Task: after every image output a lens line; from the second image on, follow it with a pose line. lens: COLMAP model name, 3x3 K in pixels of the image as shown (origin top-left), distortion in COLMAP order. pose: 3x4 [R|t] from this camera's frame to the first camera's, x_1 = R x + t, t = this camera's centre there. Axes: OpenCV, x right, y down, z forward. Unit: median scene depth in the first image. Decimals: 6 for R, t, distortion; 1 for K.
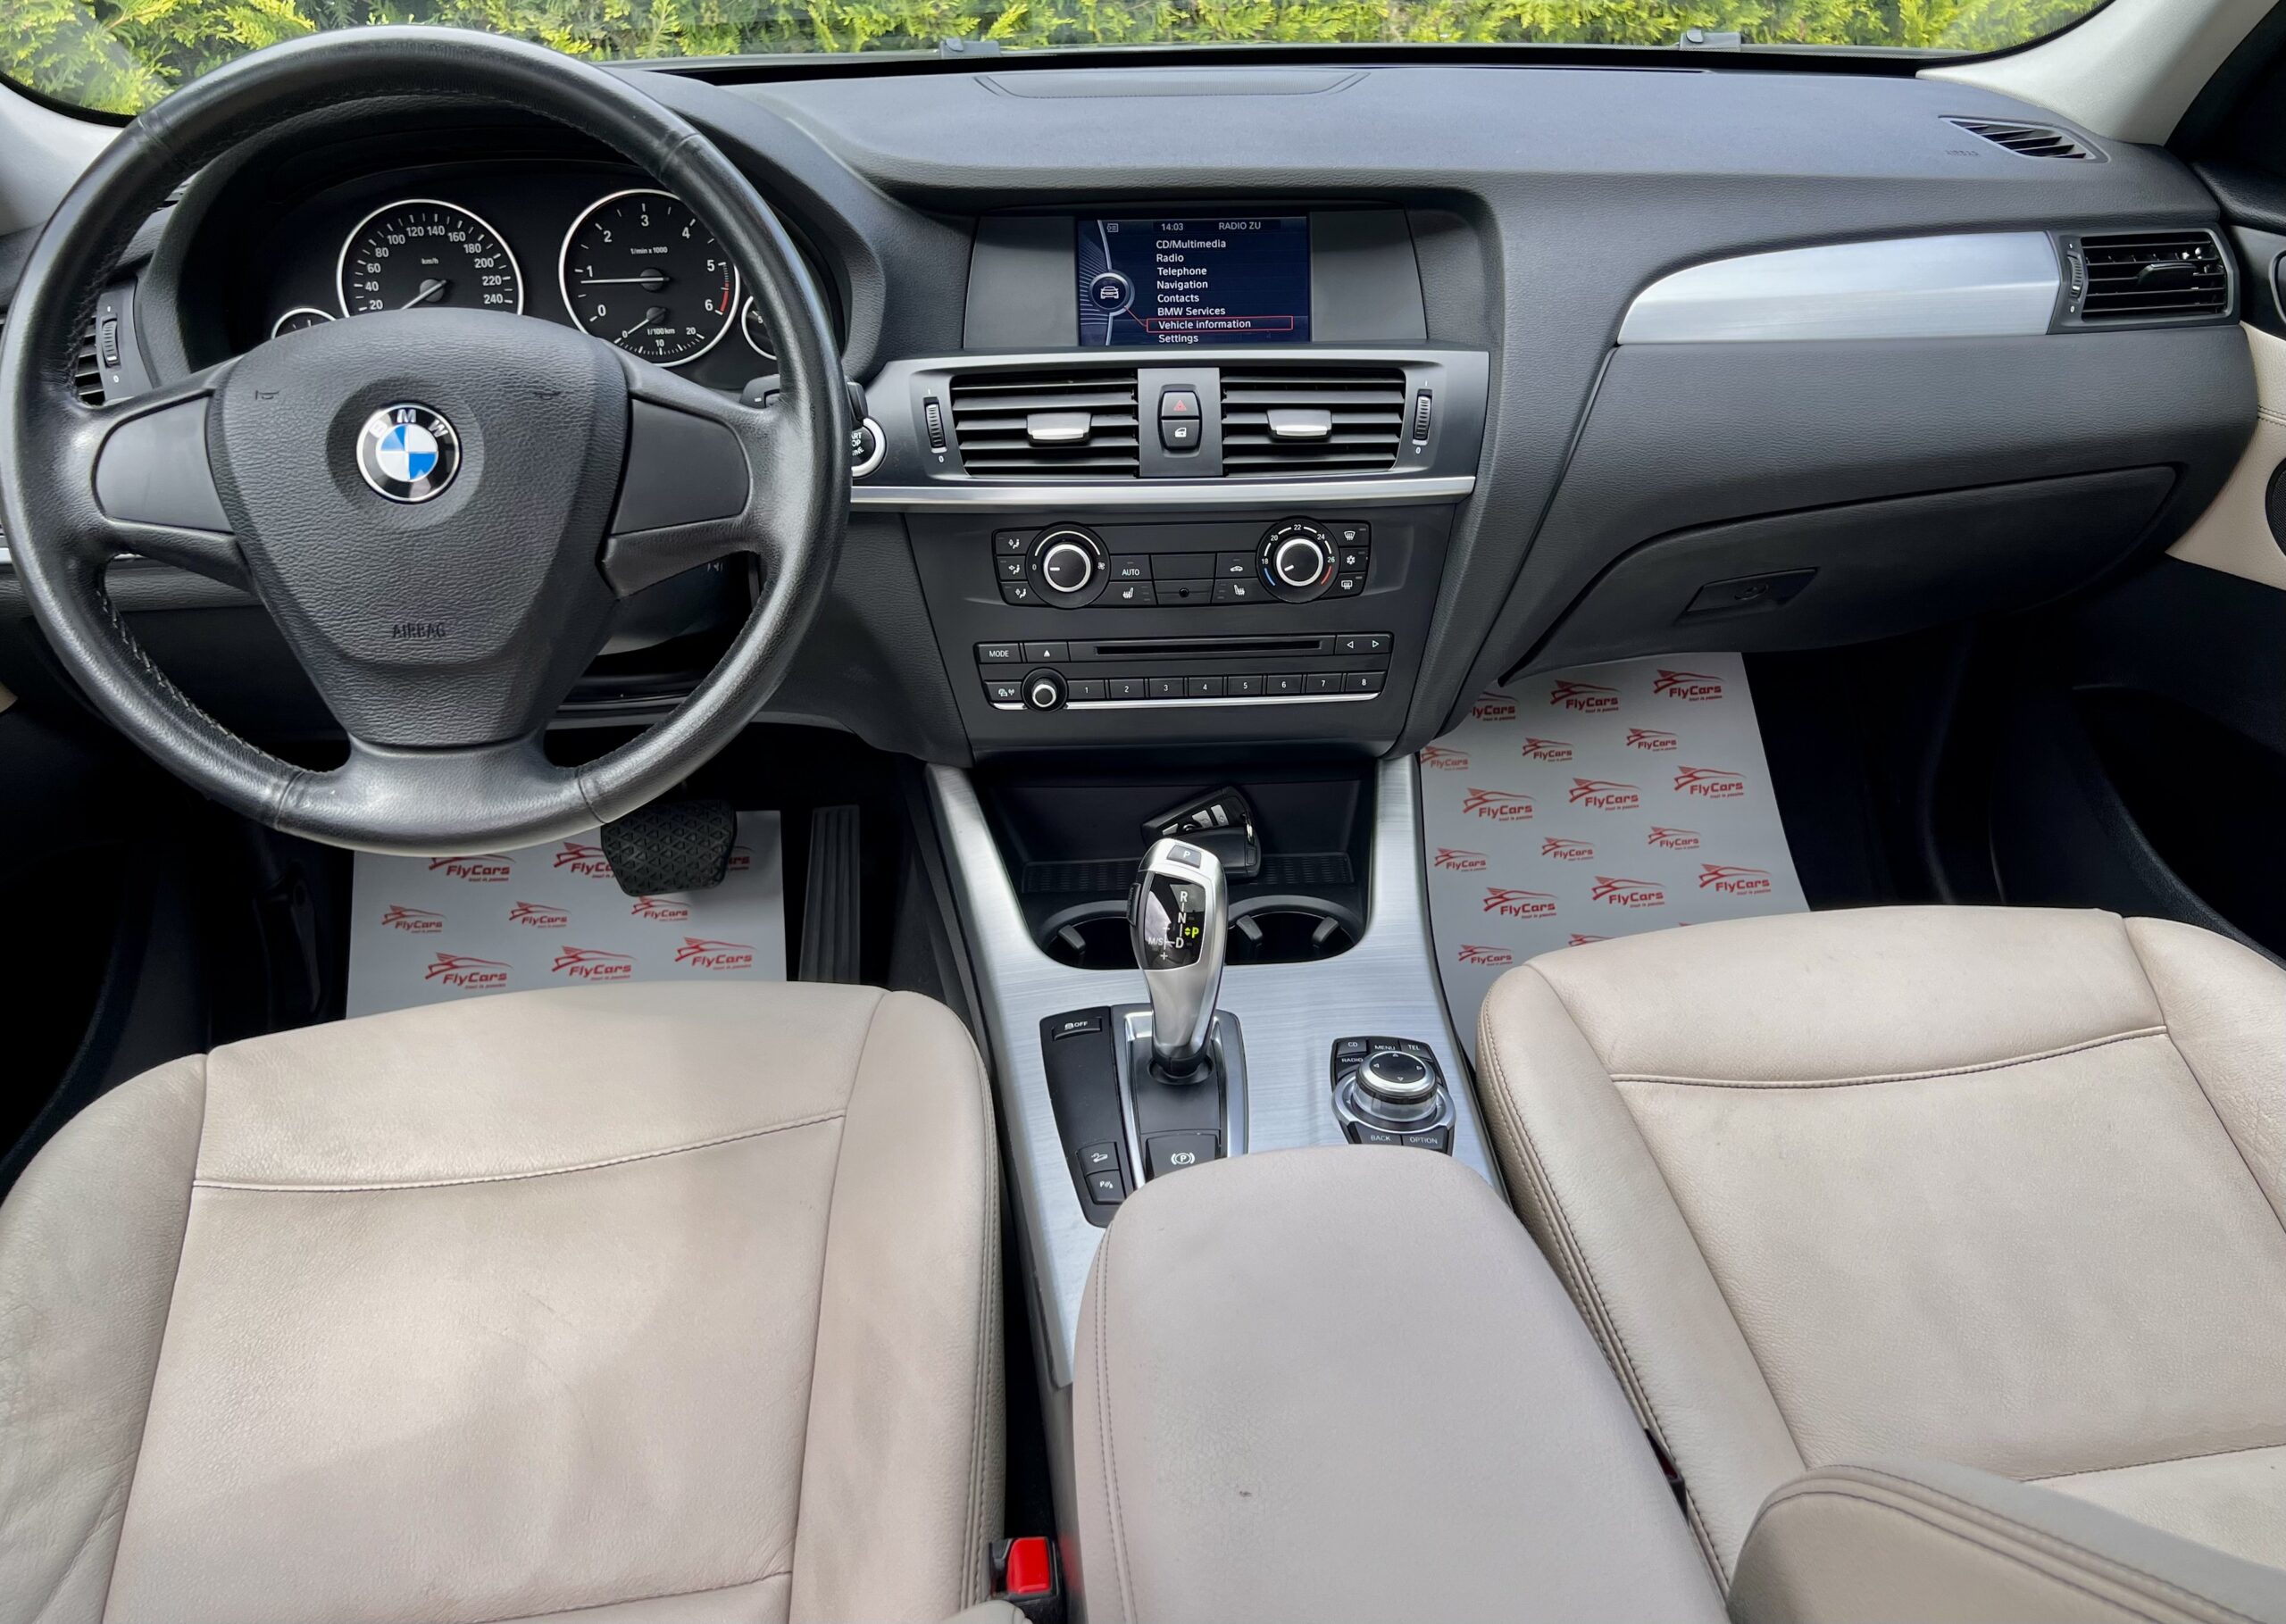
lens RADIAL K [[1823.6, 0, 1184.1], [0, 1823.6, 713.4], [0, 0, 1]] dist [0.075913, -0.086708]
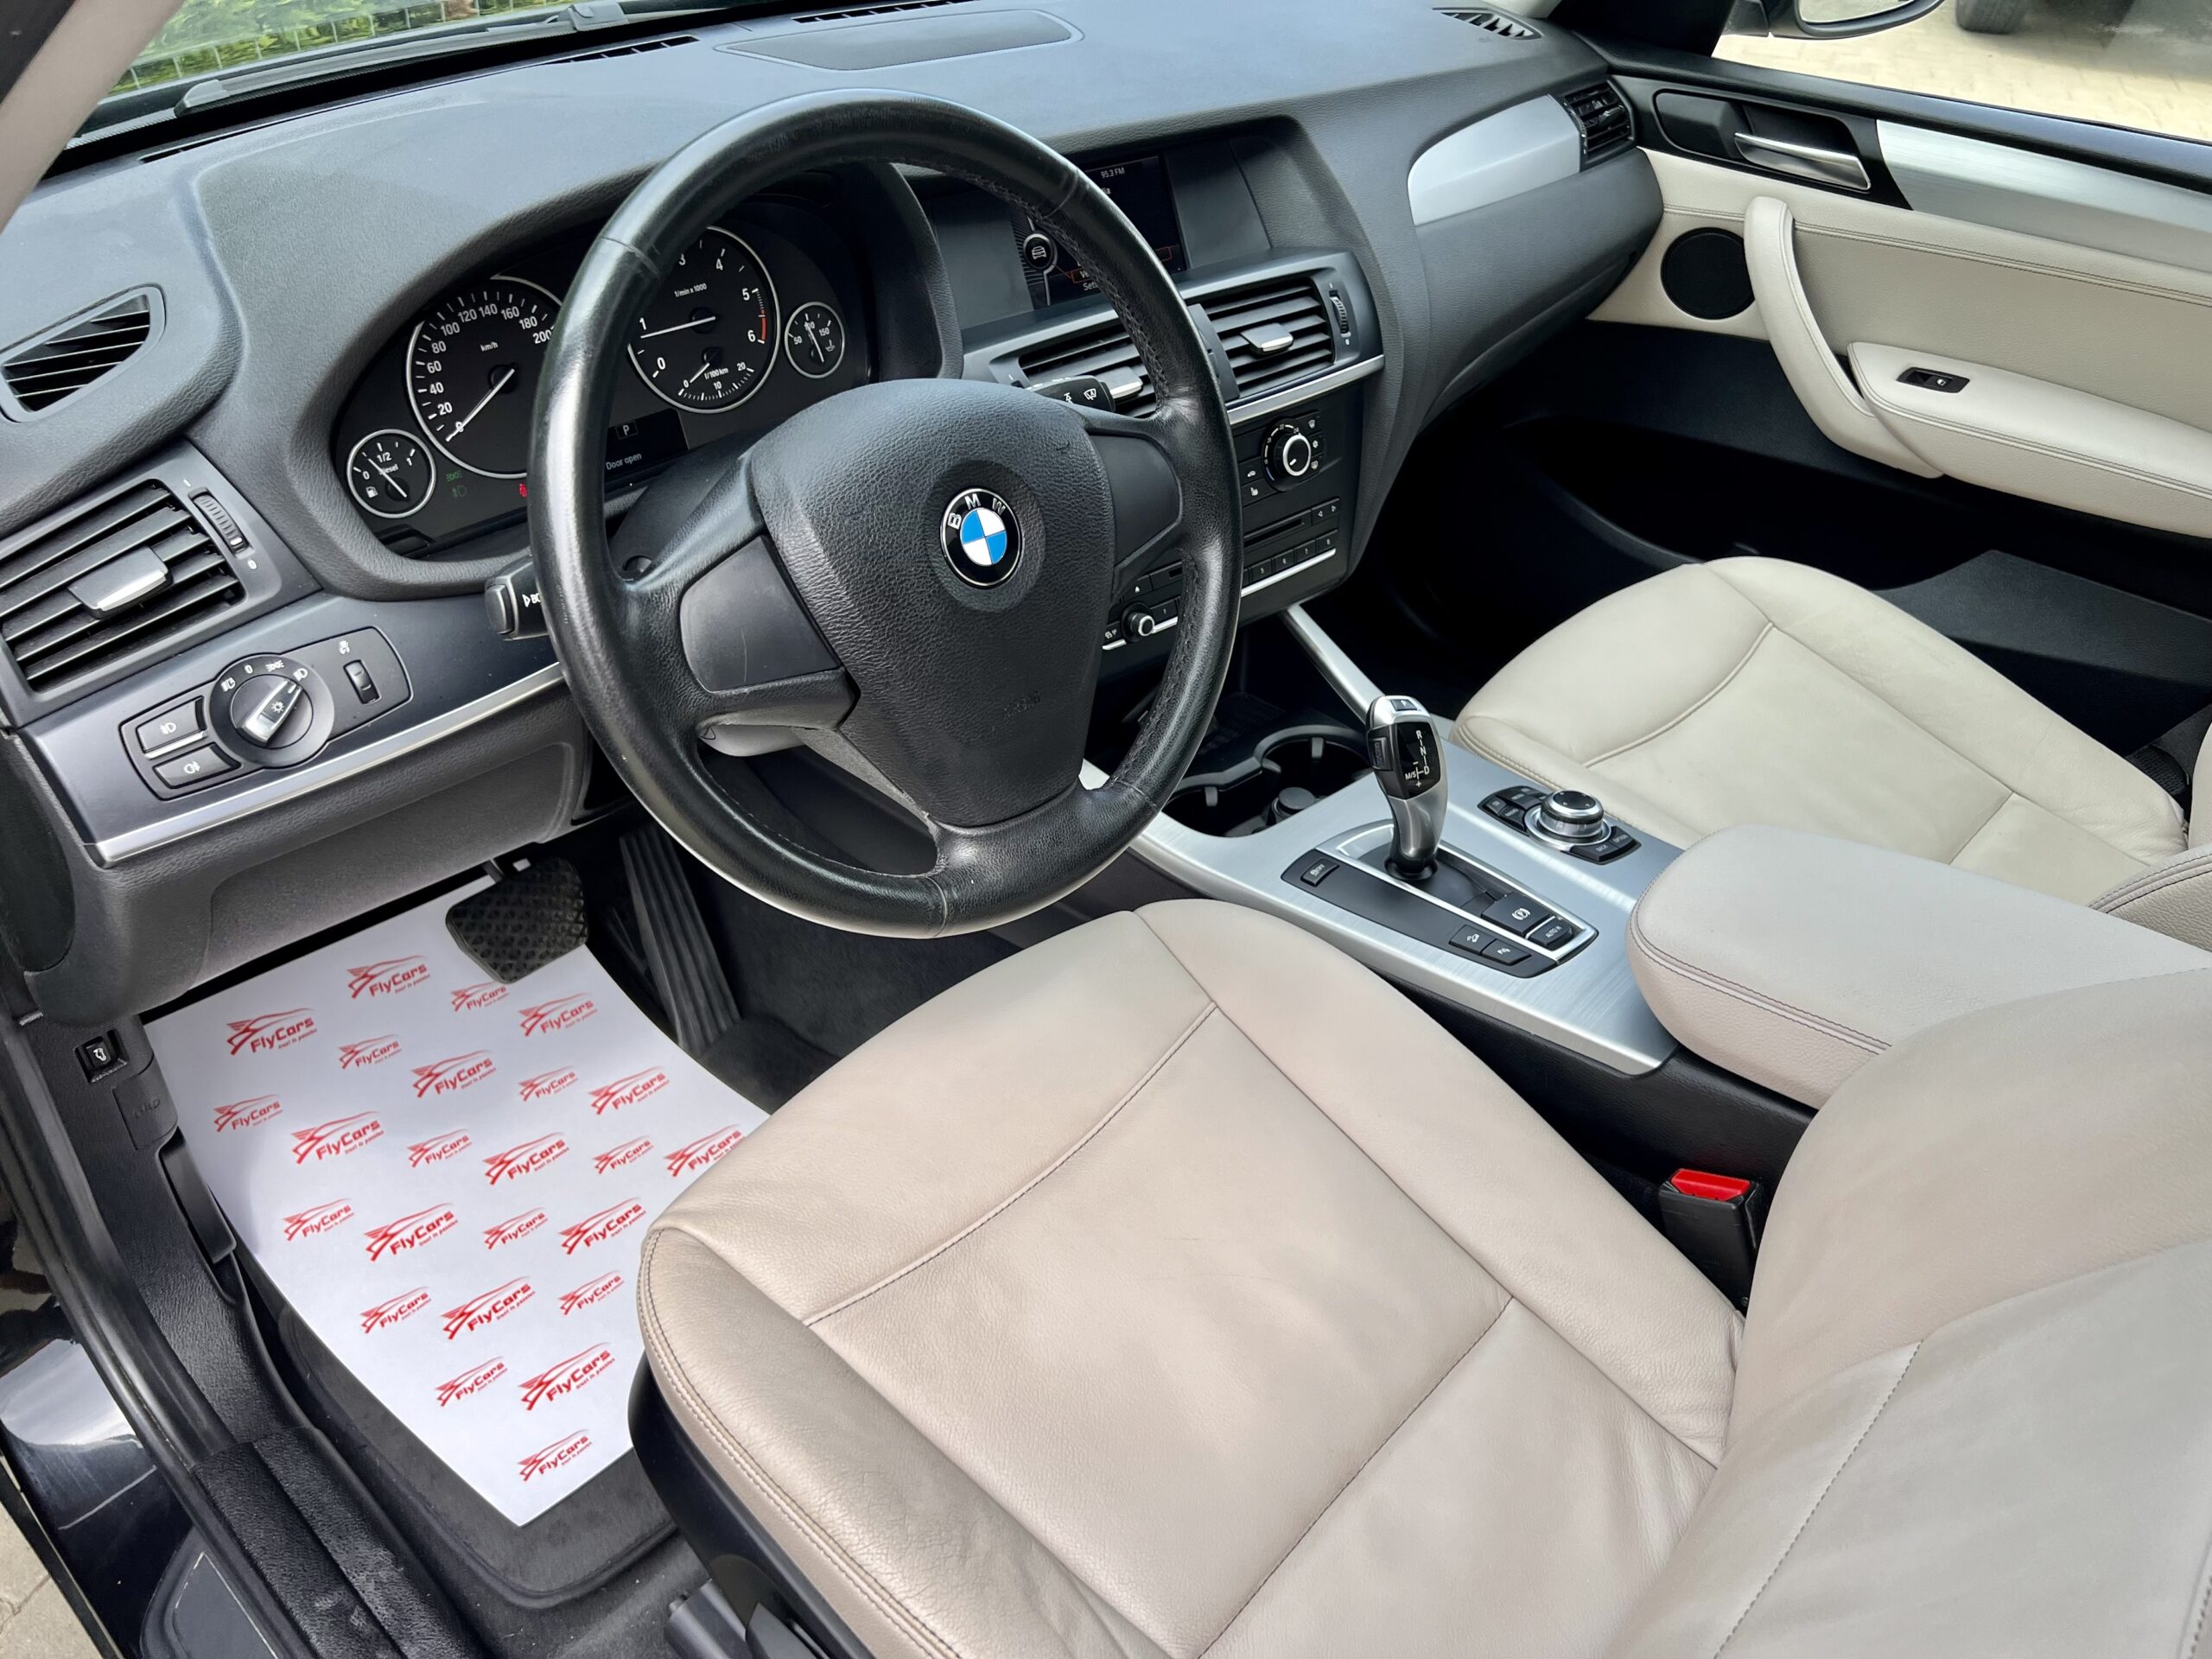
lens RADIAL K [[1705.3, 0, 1116.9], [0, 1705.3, 807.5], [0, 0, 1]] dist [0.037726, -0.048845]
pose [[0.770697, -0.340190, 0.538792, -0.701176], [0.253544, 0.939461, 0.230495, -0.151589], [-0.584587, -0.041034, 0.810293, 0.148297]]
